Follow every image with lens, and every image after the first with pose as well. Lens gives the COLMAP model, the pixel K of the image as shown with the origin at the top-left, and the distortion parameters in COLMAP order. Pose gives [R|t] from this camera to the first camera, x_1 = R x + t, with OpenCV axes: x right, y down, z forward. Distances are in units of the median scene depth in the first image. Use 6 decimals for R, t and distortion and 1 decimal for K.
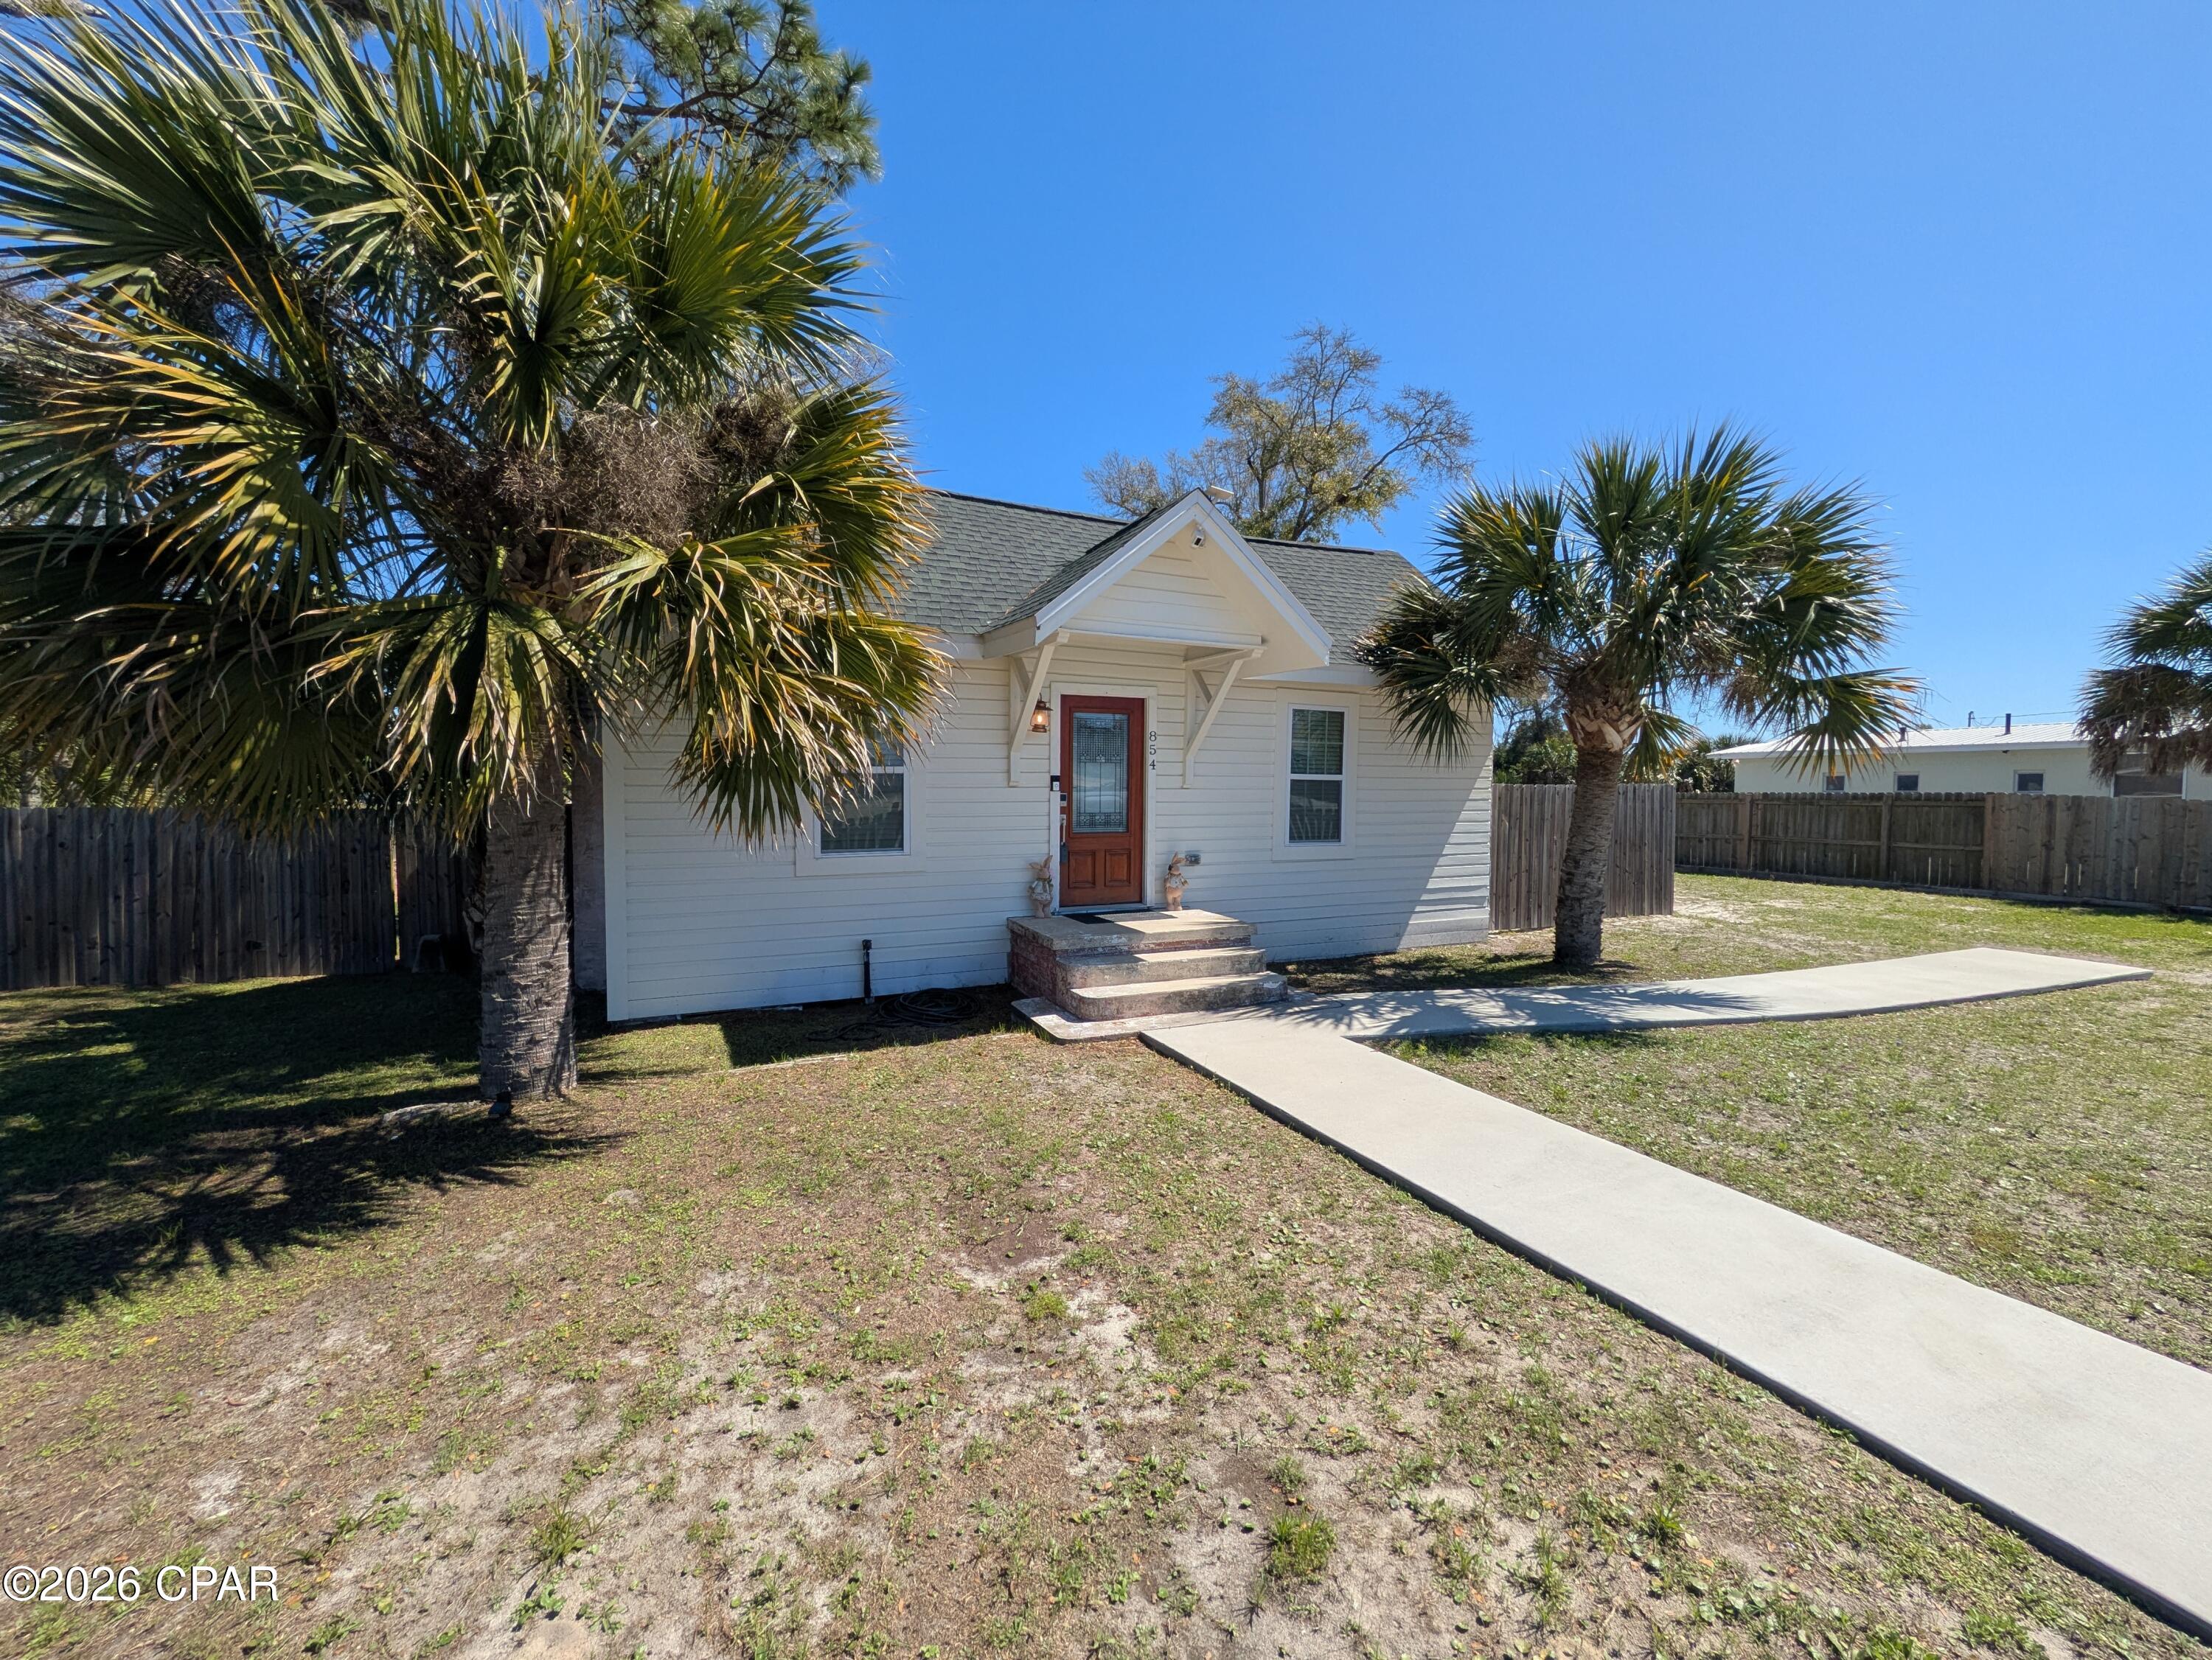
lens RADIAL K [[873.1, 0, 1106.0], [0, 873.1, 830.0], [0, 0, 1]] dist [-0.000309, 0.000031]
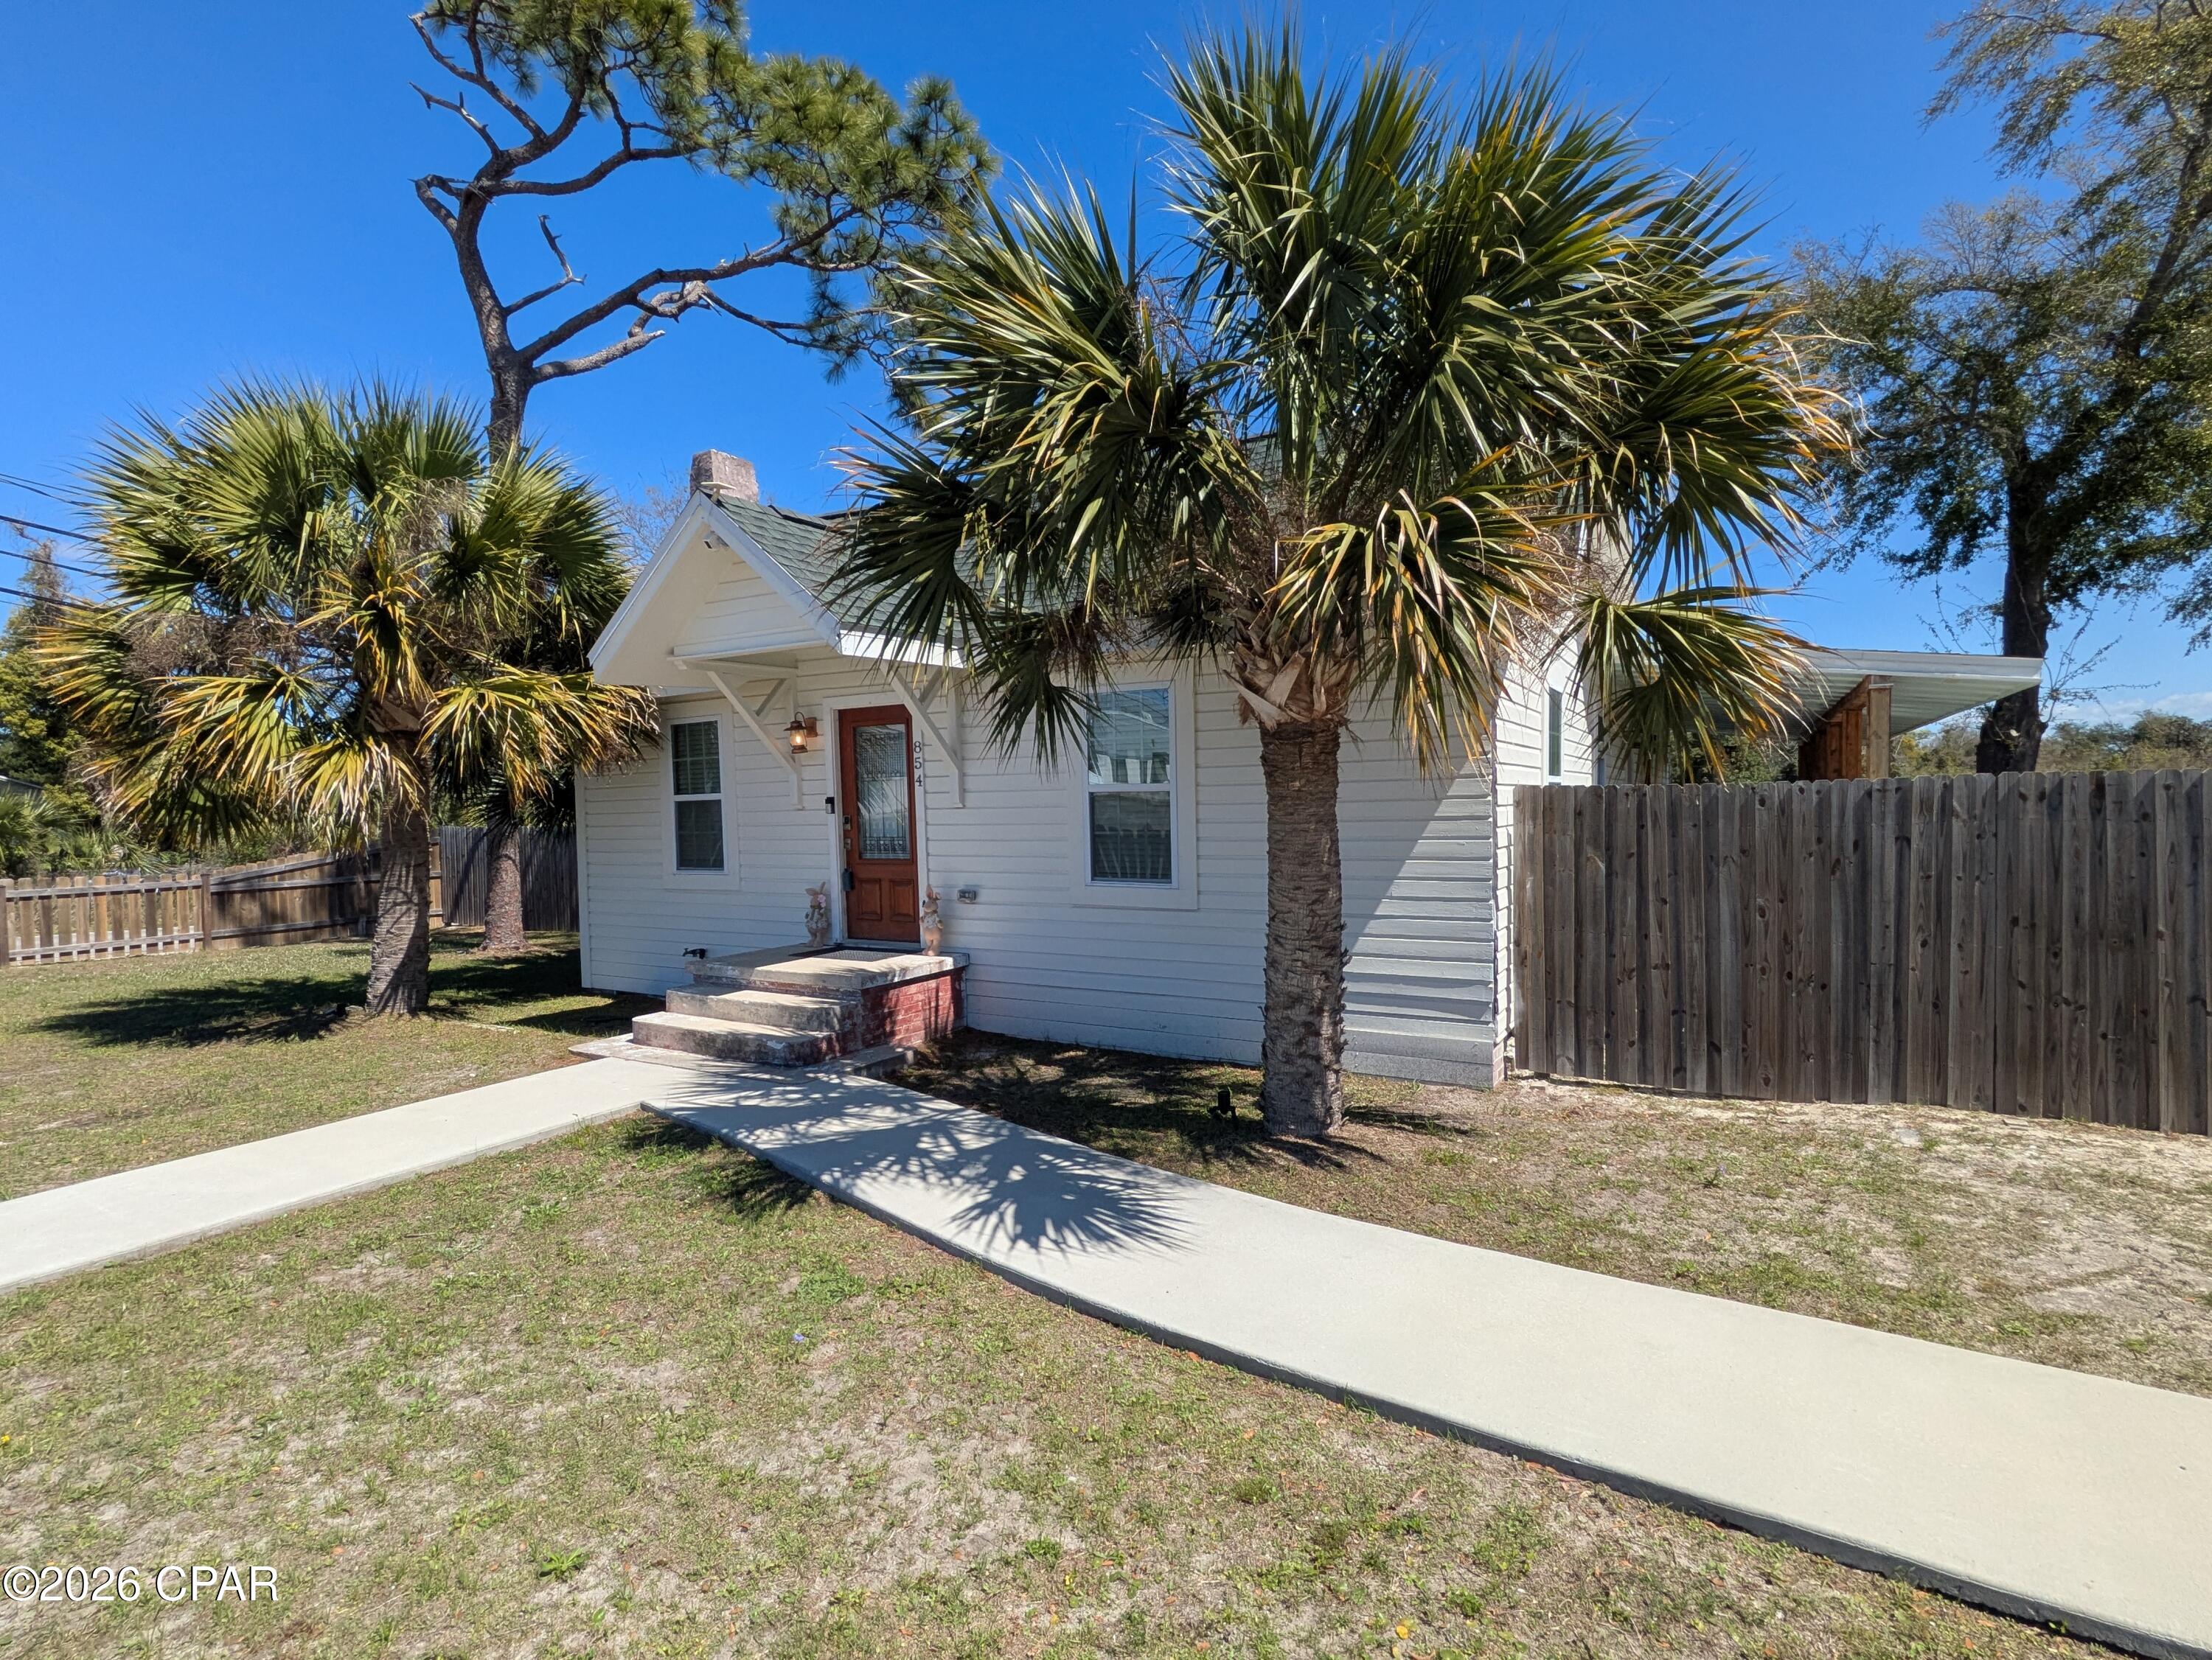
lens RADIAL K [[873.1, 0, 1106.0], [0, 873.1, 830.0], [0, 0, 1]] dist [-0.000309, 0.000031]
pose [[0.650352, 0.005172, -0.759615, 0.857910], [-0.017746, 0.999807, -0.008385, -0.024291], [0.759426, 0.018933, 0.650319, 0.604333]]
